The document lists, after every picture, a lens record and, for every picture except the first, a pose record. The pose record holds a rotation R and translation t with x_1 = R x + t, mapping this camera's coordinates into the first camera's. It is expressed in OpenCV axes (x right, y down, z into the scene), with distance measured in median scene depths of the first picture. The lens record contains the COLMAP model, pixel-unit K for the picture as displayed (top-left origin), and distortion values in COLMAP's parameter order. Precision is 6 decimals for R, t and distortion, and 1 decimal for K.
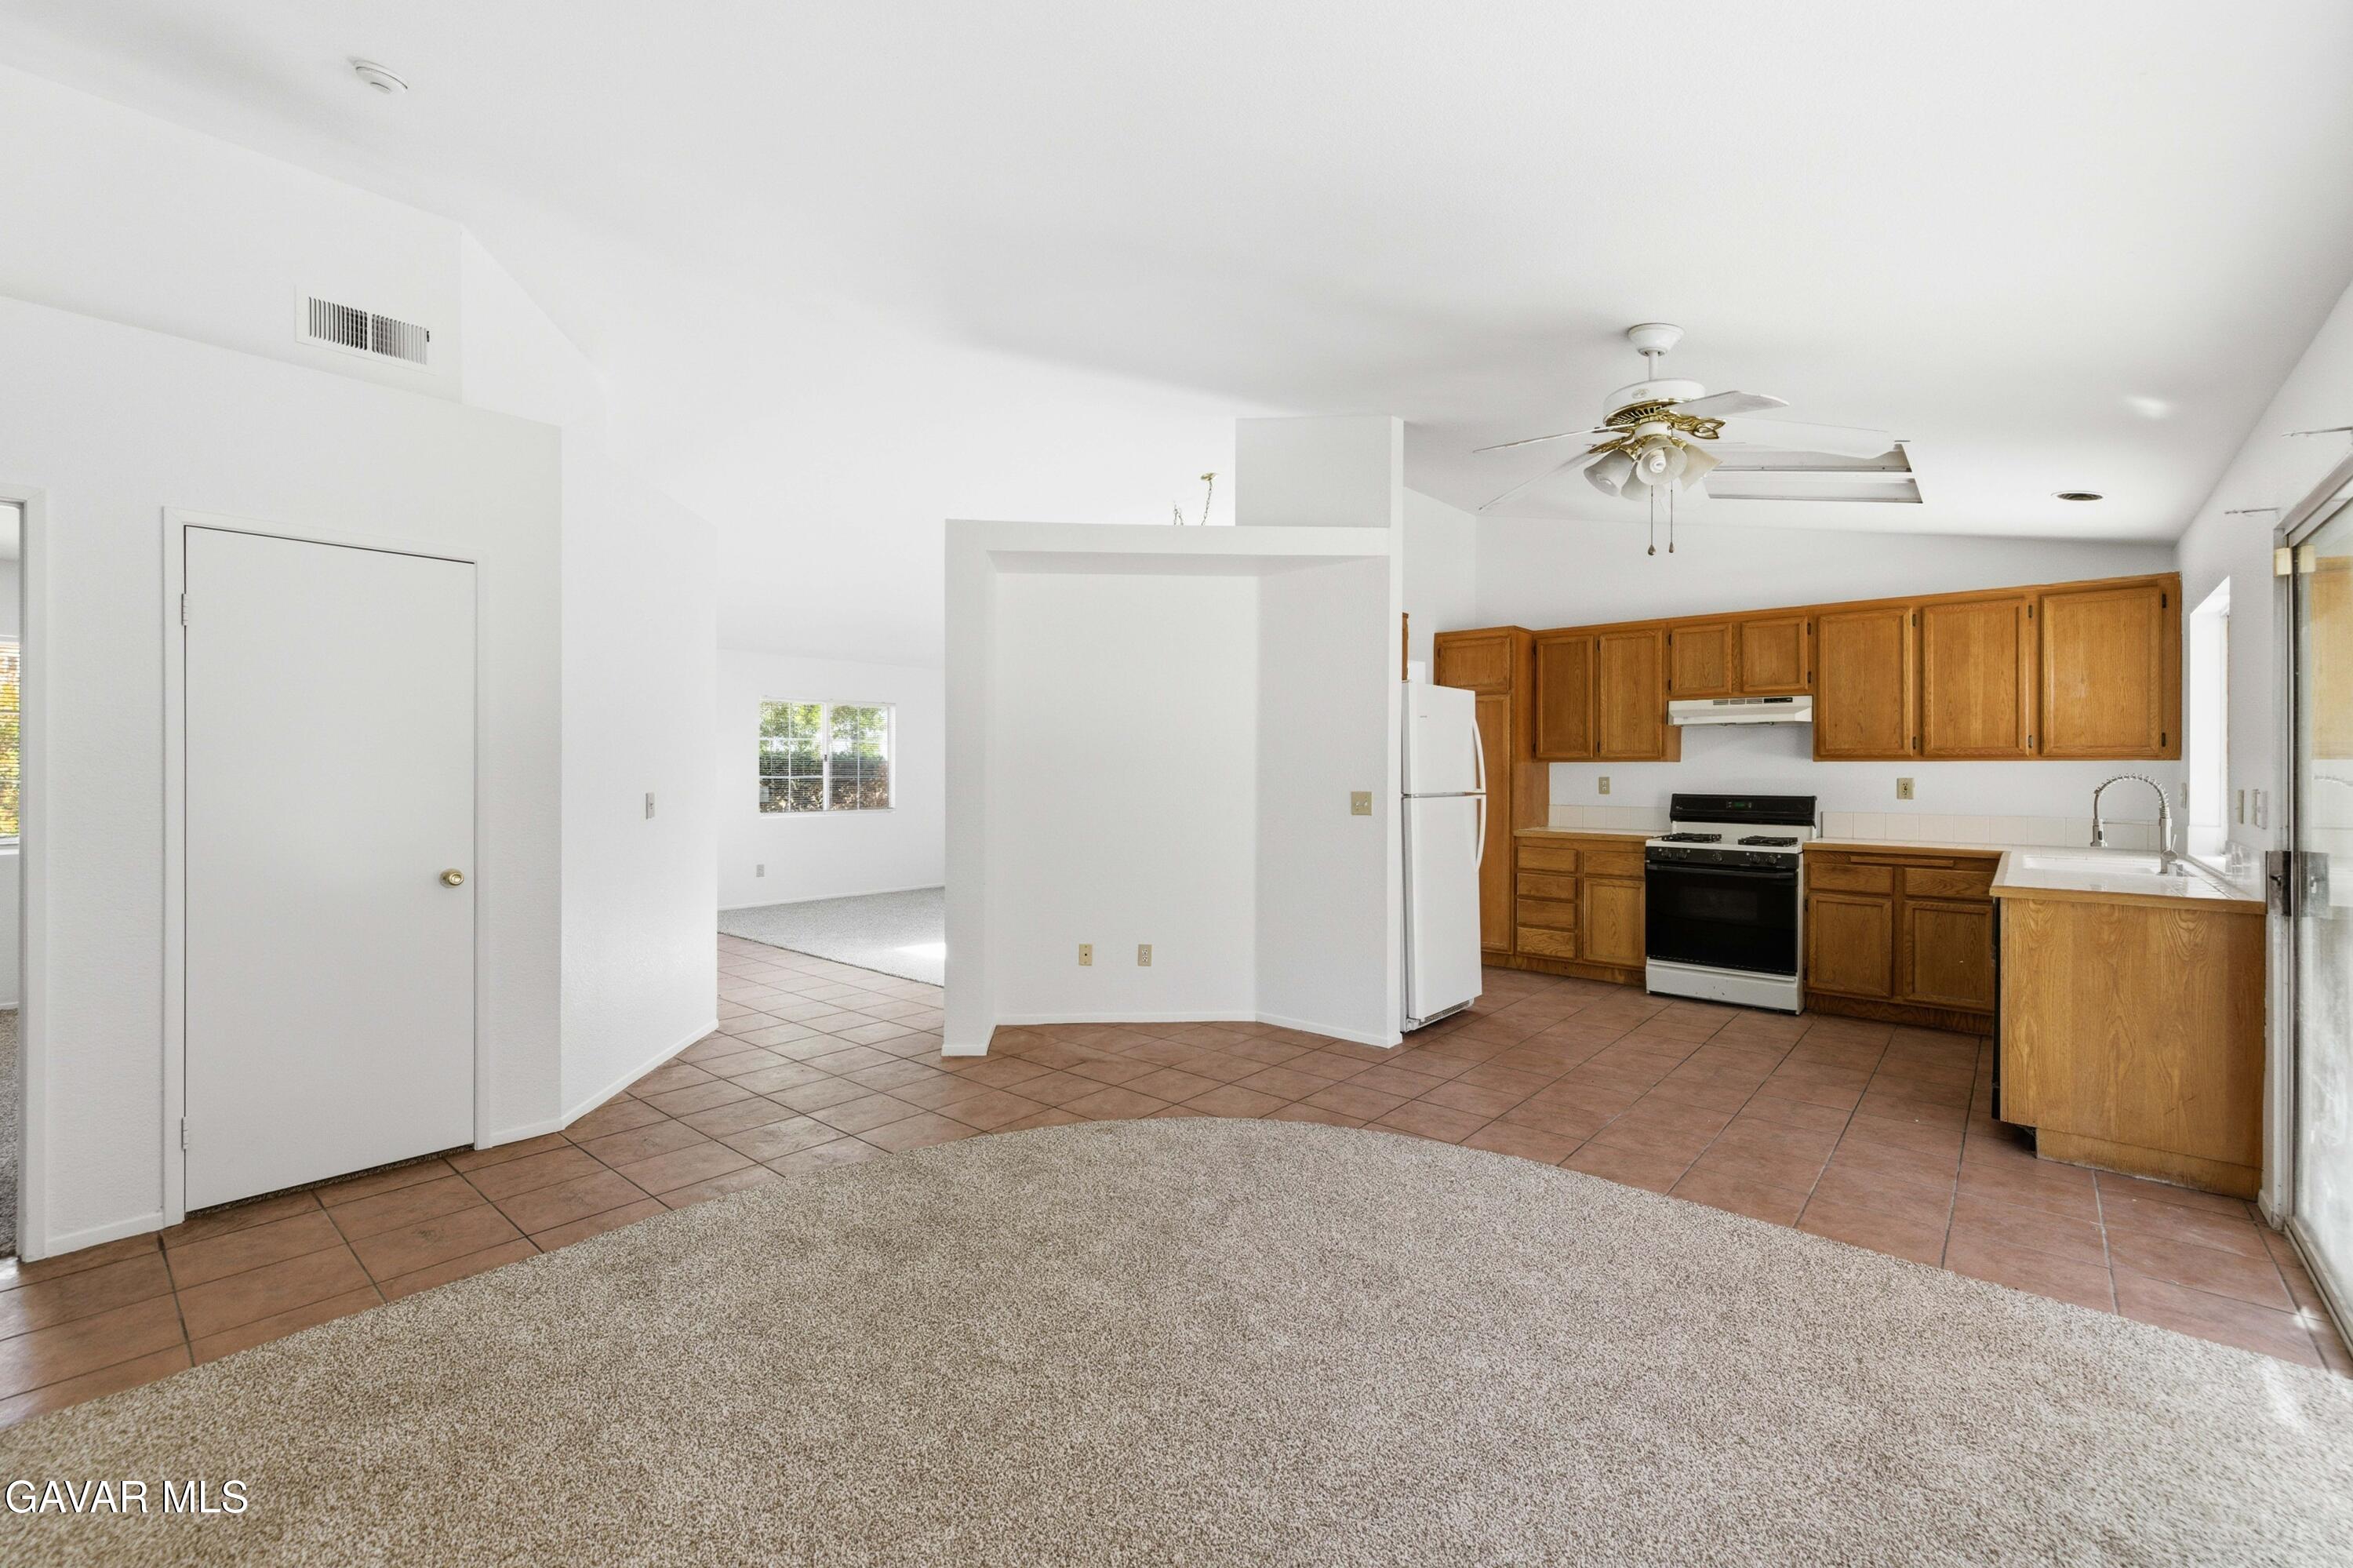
lens RADIAL K [[988.1, 0, 1174.7], [0, 988.1, 772.3], [0, 0, 1]] dist [0.001447, -0.000291]
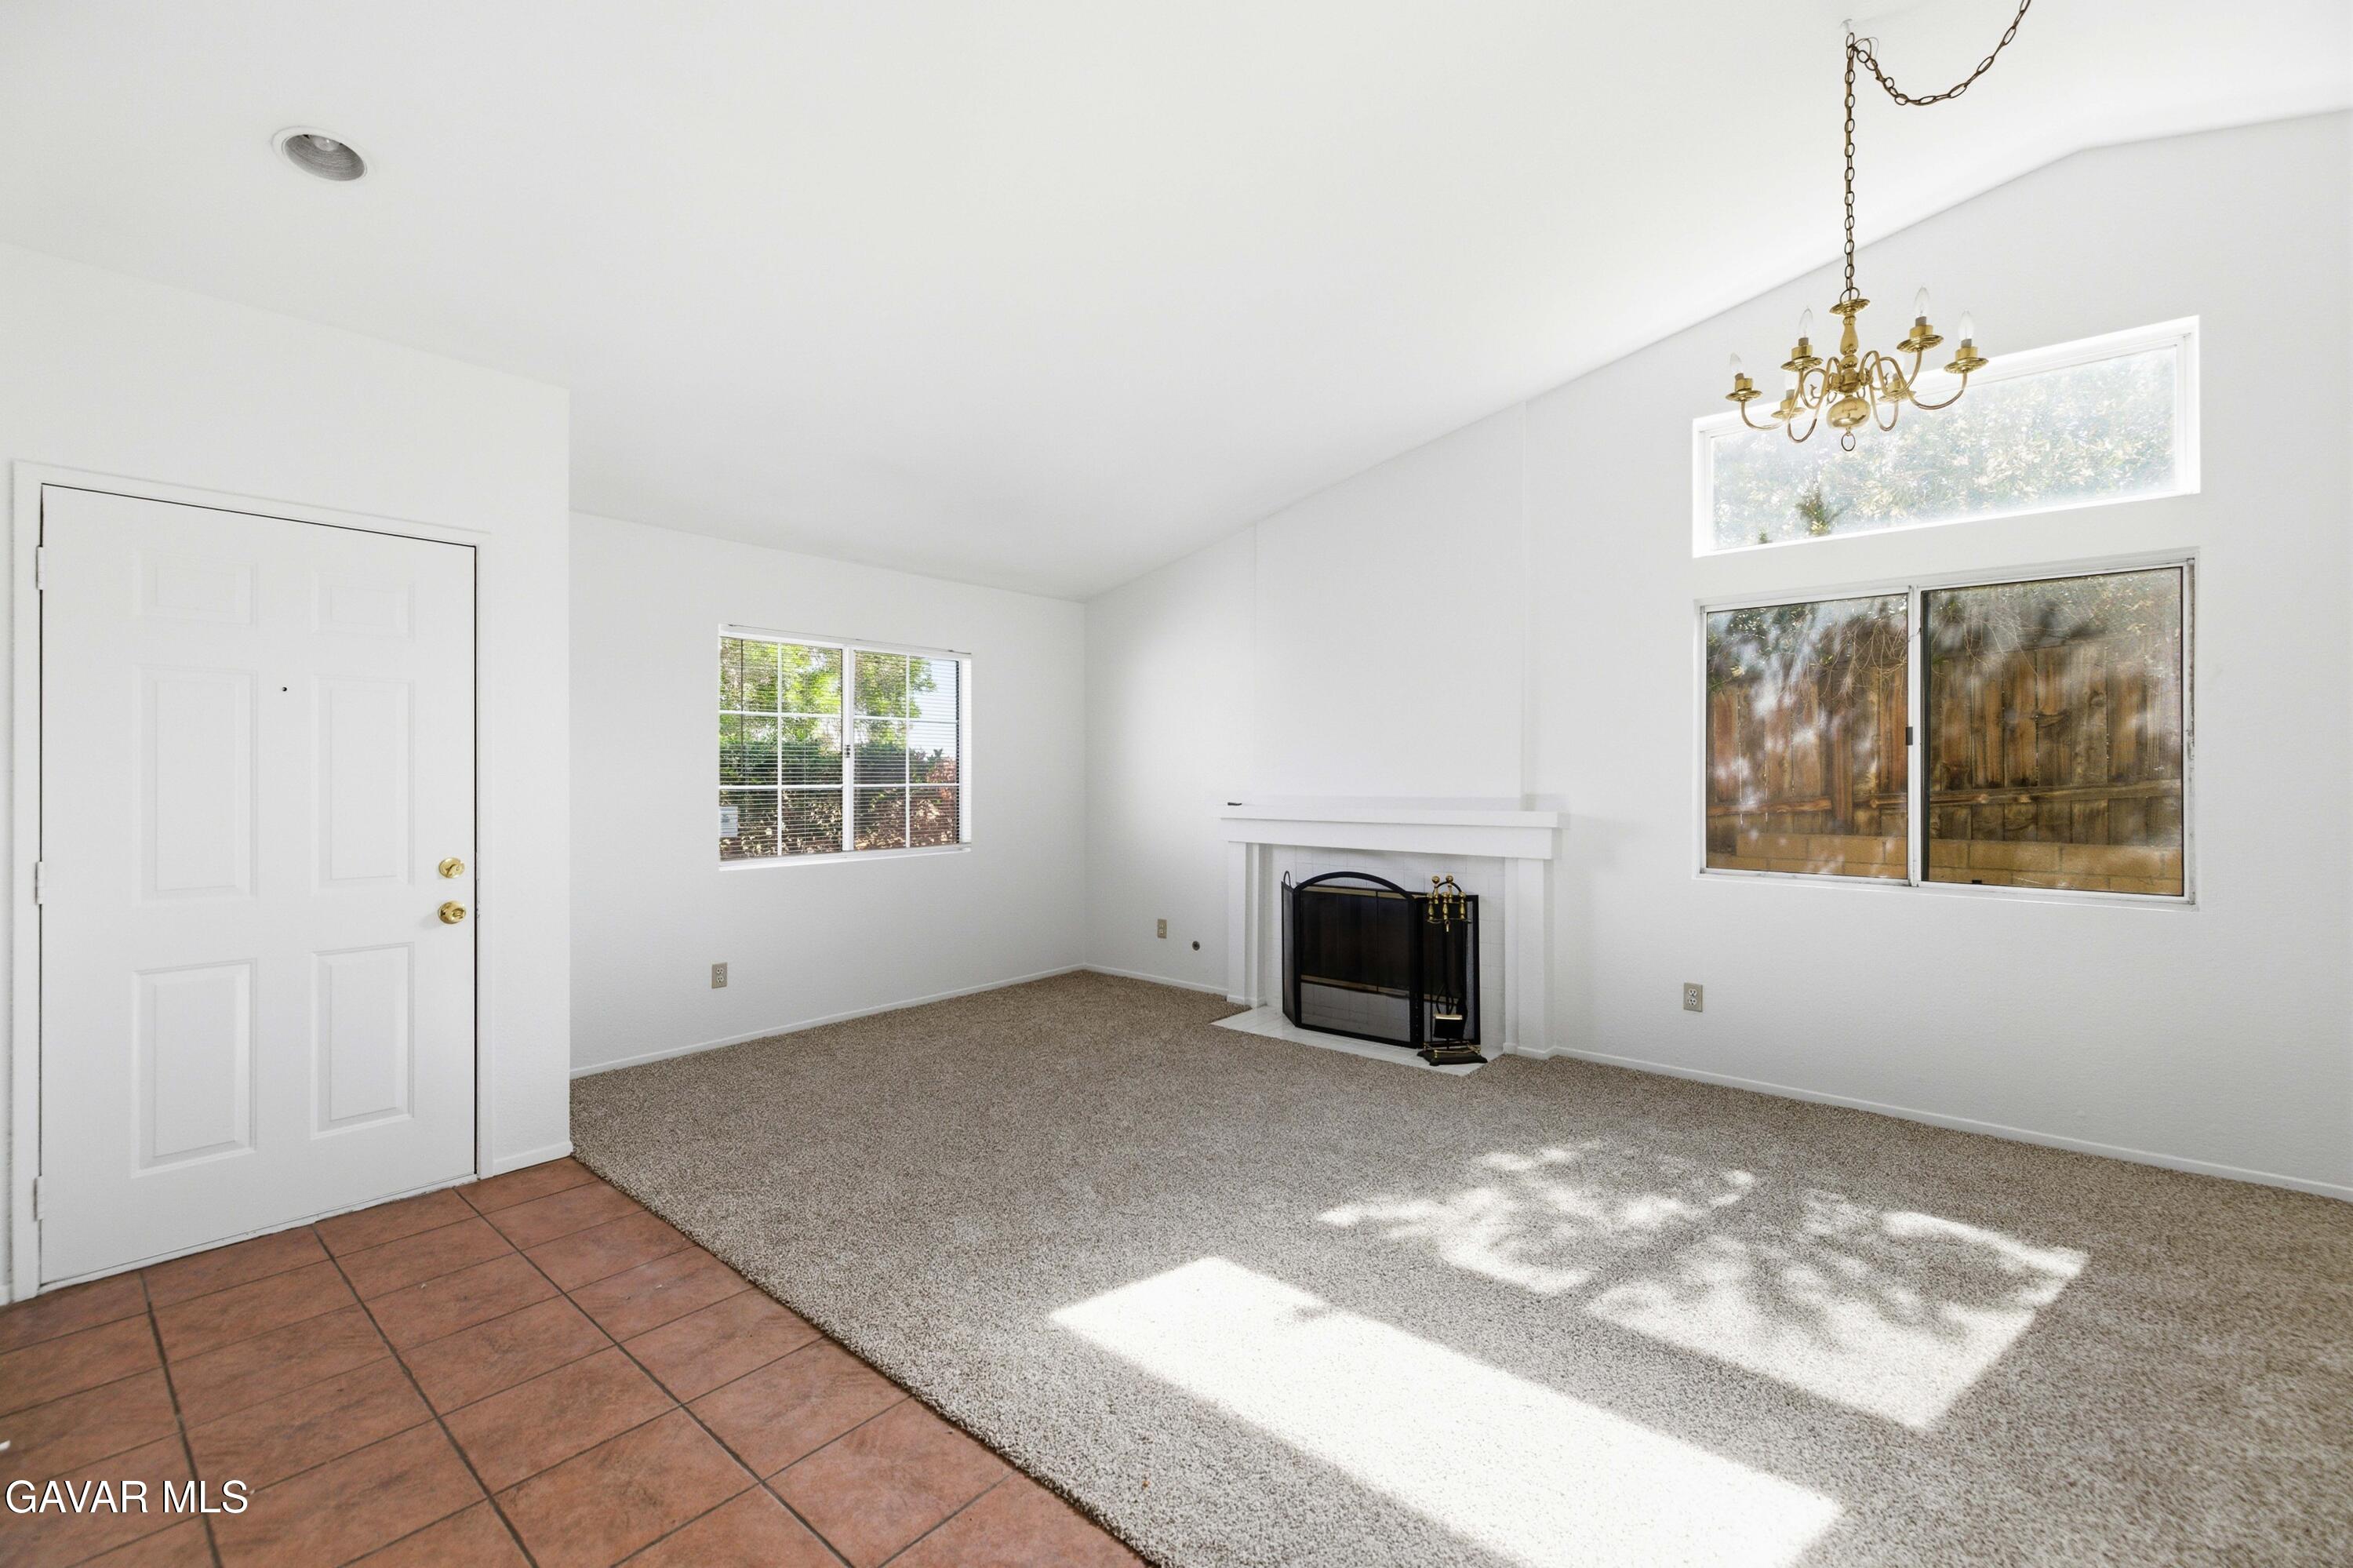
lens RADIAL K [[1005.6, 0, 1174.8], [0, 1005.6, 771.4], [0, 0, 1]] dist [0.003521, -0.000201]
pose [[0.999981, -0.005044, 0.003550, -0.353285], [0.005061, 0.999975, -0.004874, 0.000751], [-0.003525, 0.004892, 0.999982, 0.904474]]
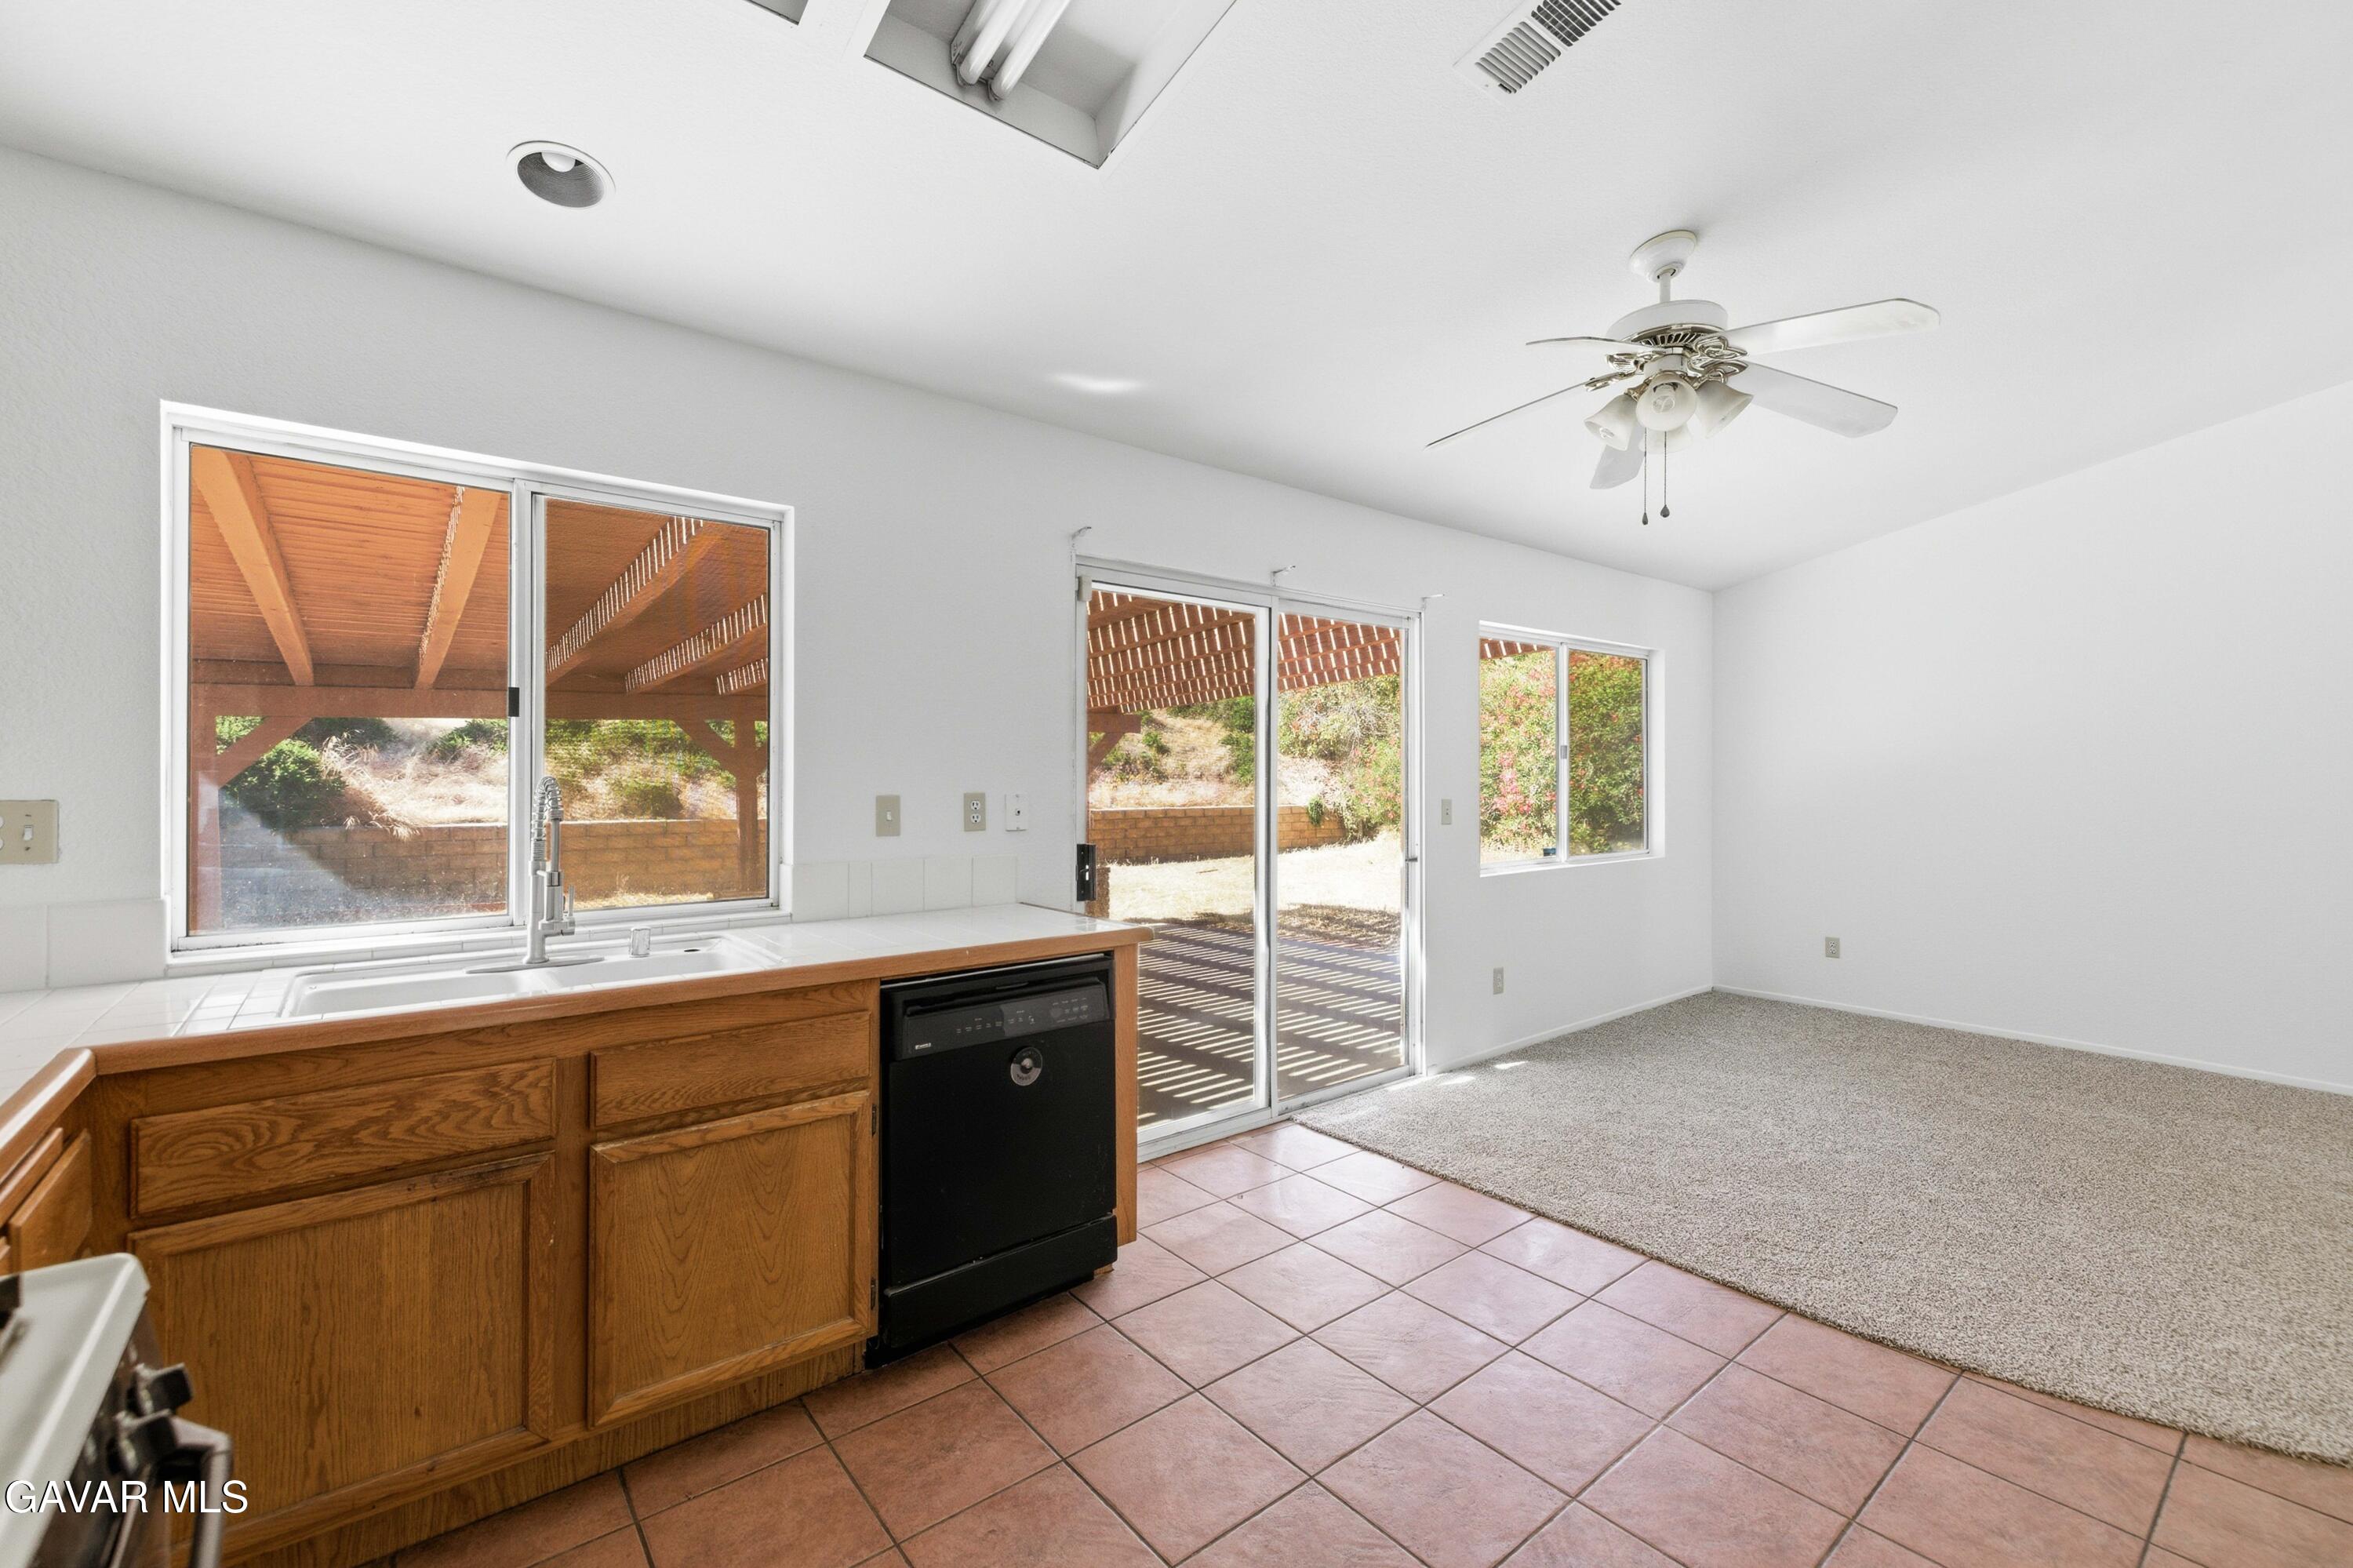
lens RADIAL K [[988.1, 0, 1174.7], [0, 988.1, 772.3], [0, 0, 1]] dist [0.001447, -0.000291]
pose [[-0.983135, -0.005094, 0.182810, 0.432245], [-0.005286, 0.999986, -0.000561, -0.001790], [-0.182805, -0.001518, -0.983148, 1.114913]]
